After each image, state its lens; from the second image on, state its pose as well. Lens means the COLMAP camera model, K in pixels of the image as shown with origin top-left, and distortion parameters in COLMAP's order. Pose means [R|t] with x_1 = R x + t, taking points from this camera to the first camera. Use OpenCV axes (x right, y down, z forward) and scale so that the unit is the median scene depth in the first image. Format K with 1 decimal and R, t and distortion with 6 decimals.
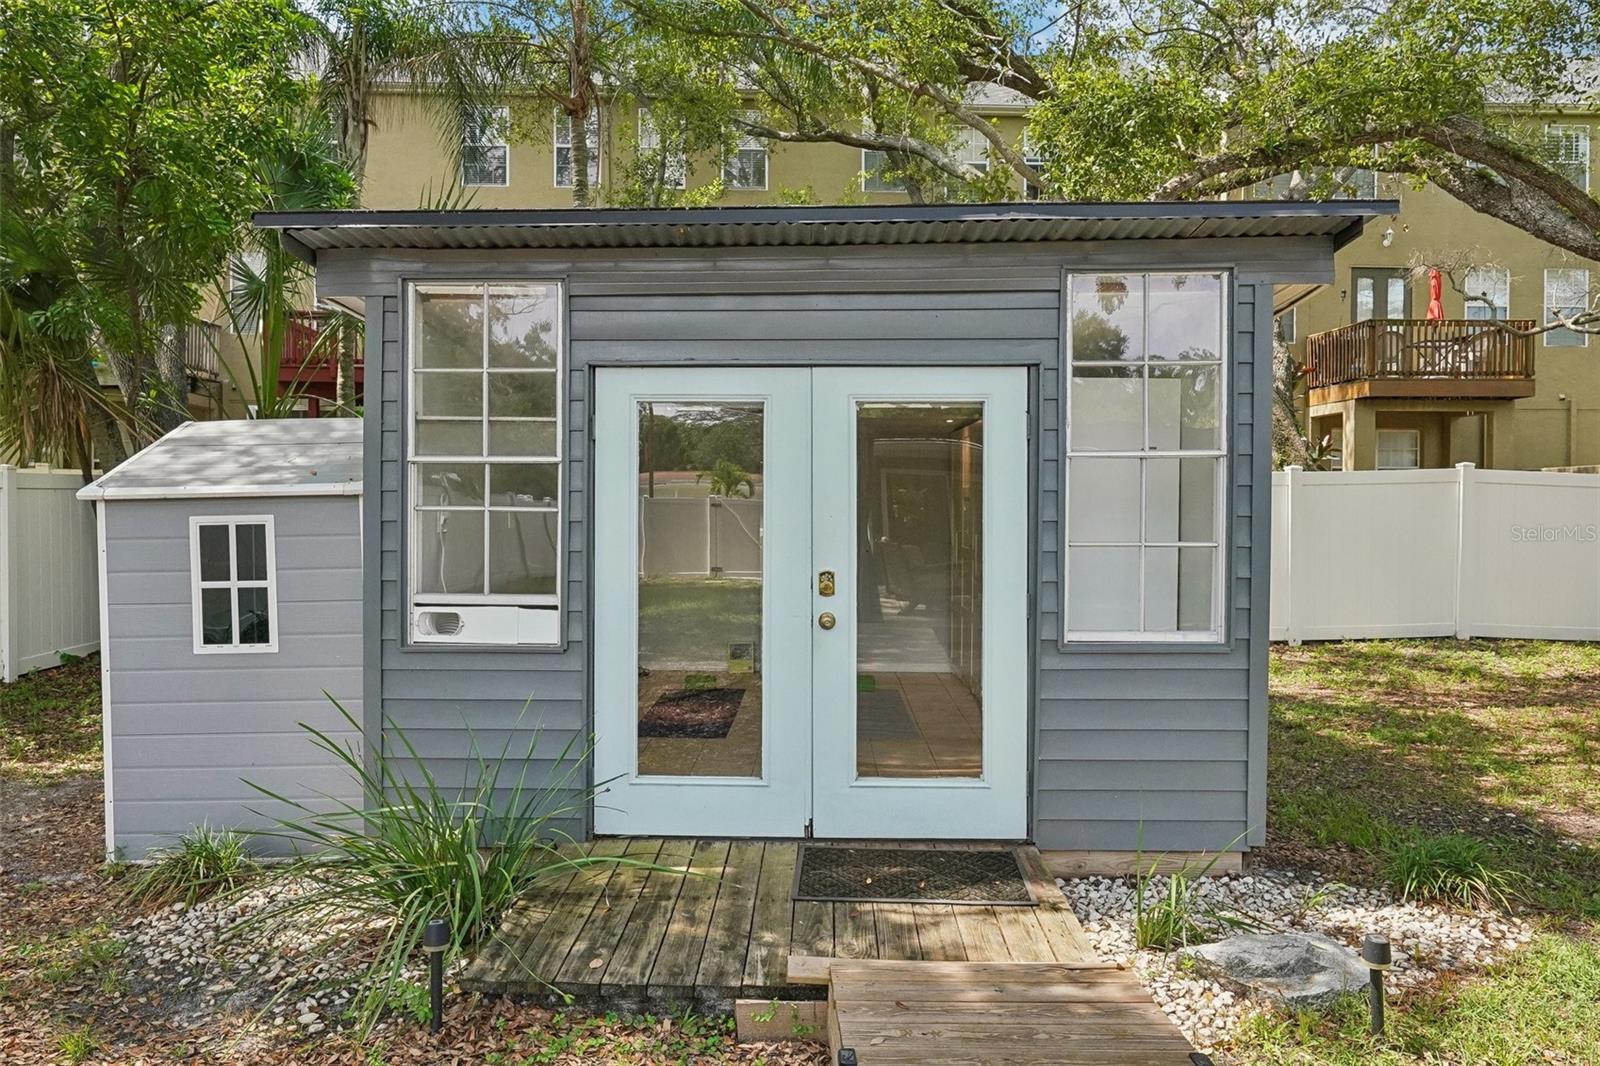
lens RADIAL K [[1145.8, 0, 792.3], [0, 1145.8, 530.5], [0, 0, 1]] dist [-0.009790, 0.000004]
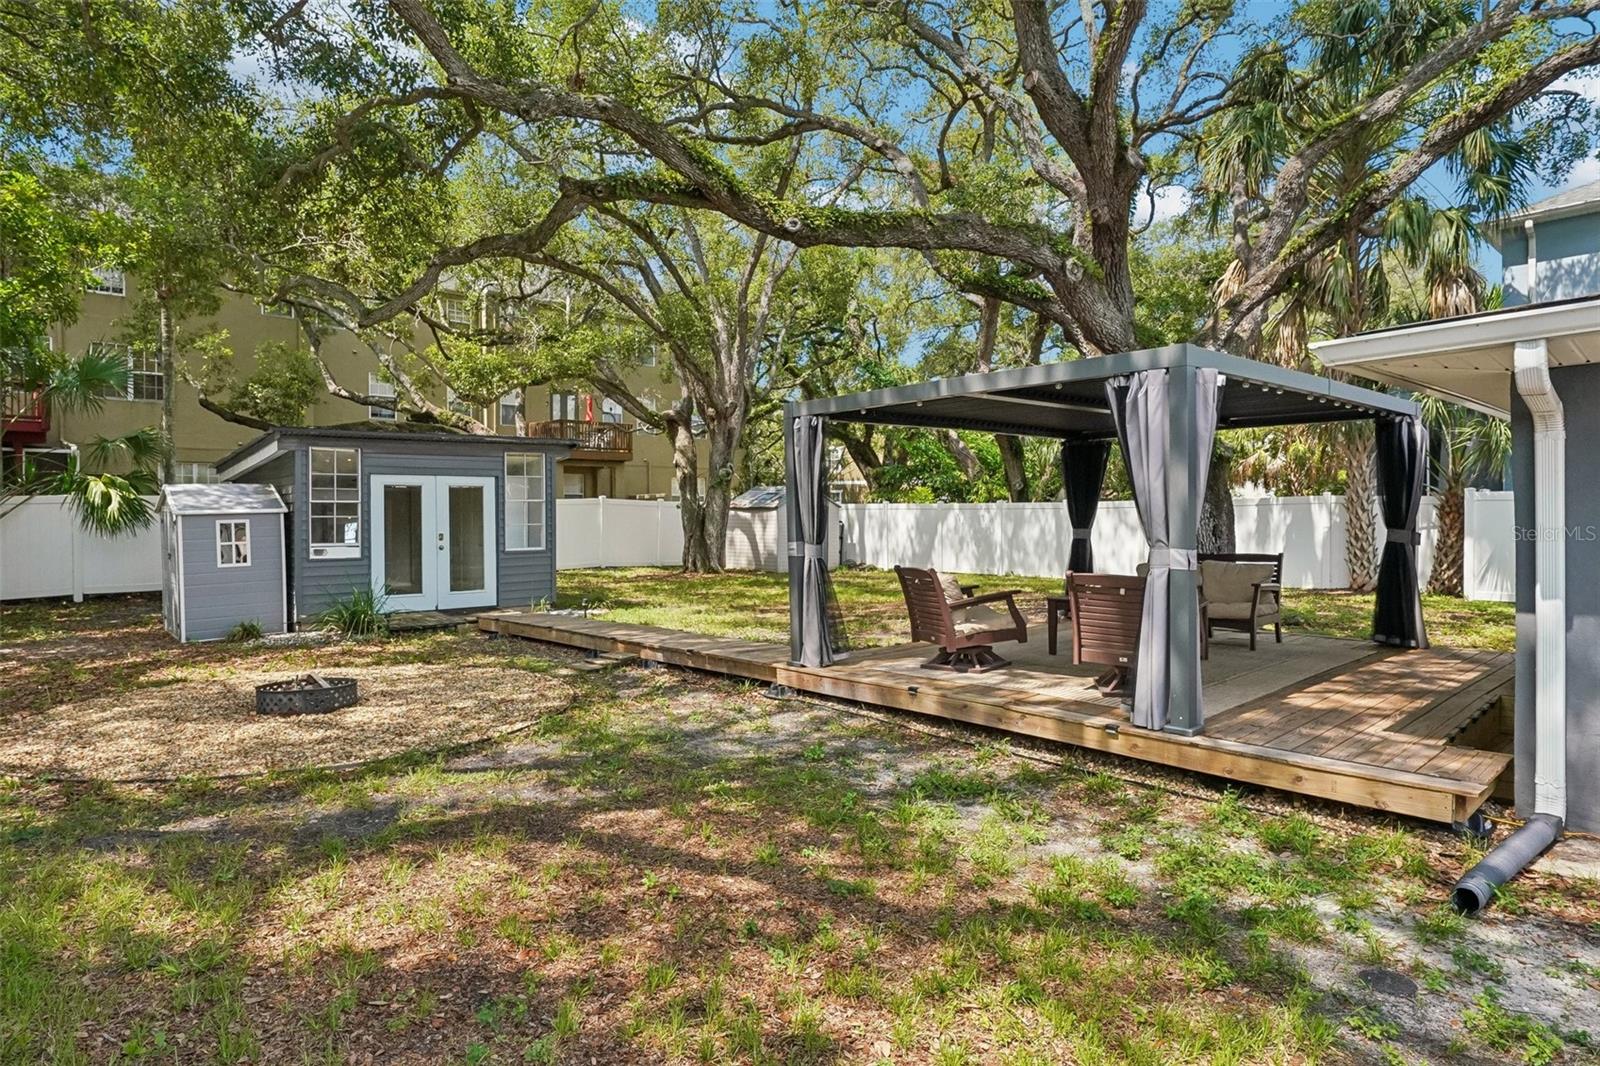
lens RADIAL K [[921.8, 0, 794.8], [0, 921.8, 525.5], [0, 0, 1]] dist [-0.007818, -0.000497]
pose [[0.743567, -0.016321, 0.668463, -1.034350], [0.022043, 0.999757, -0.000111, 0.034895], [-0.668298, 0.014817, 0.743746, -1.803713]]
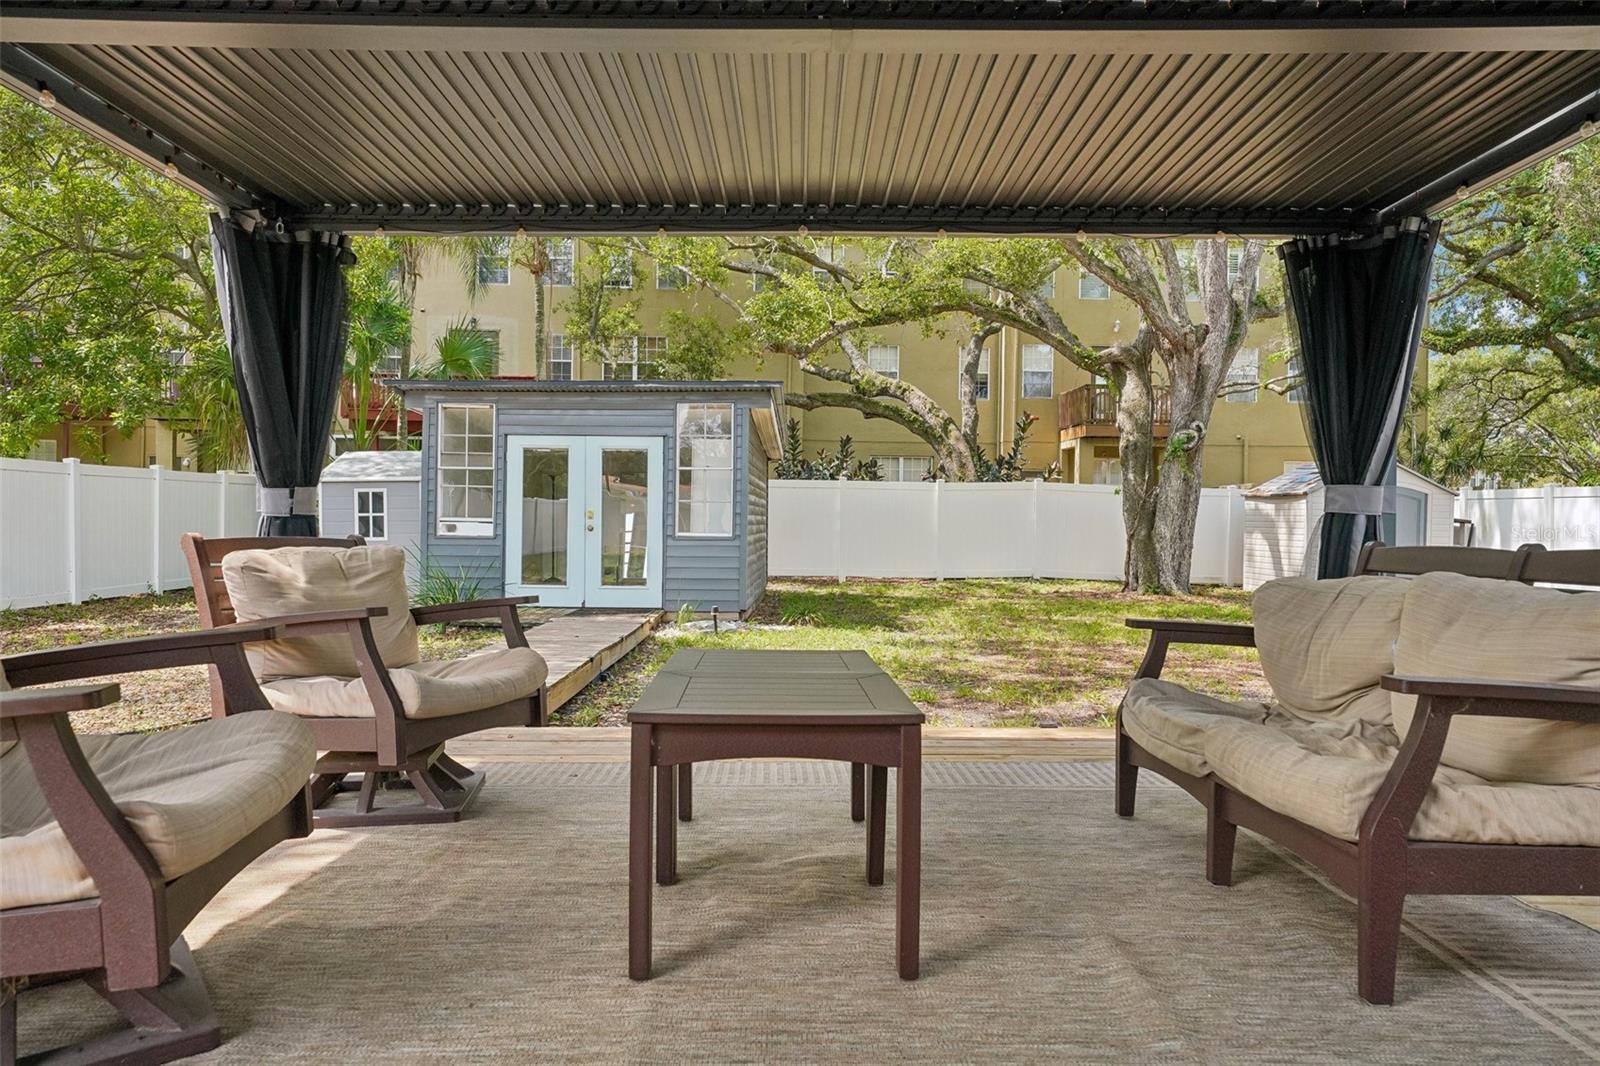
lens RADIAL K [[1064.5, 0, 804.2], [0, 1064.5, 532.2], [0, 0, 1]] dist [0.026413, 0.000144]
pose [[0.999942, 0.009002, 0.005987, 0.516330], [-0.008924, 0.999877, -0.012871, 0.115210], [-0.006102, 0.012817, 0.999899, -1.529336]]
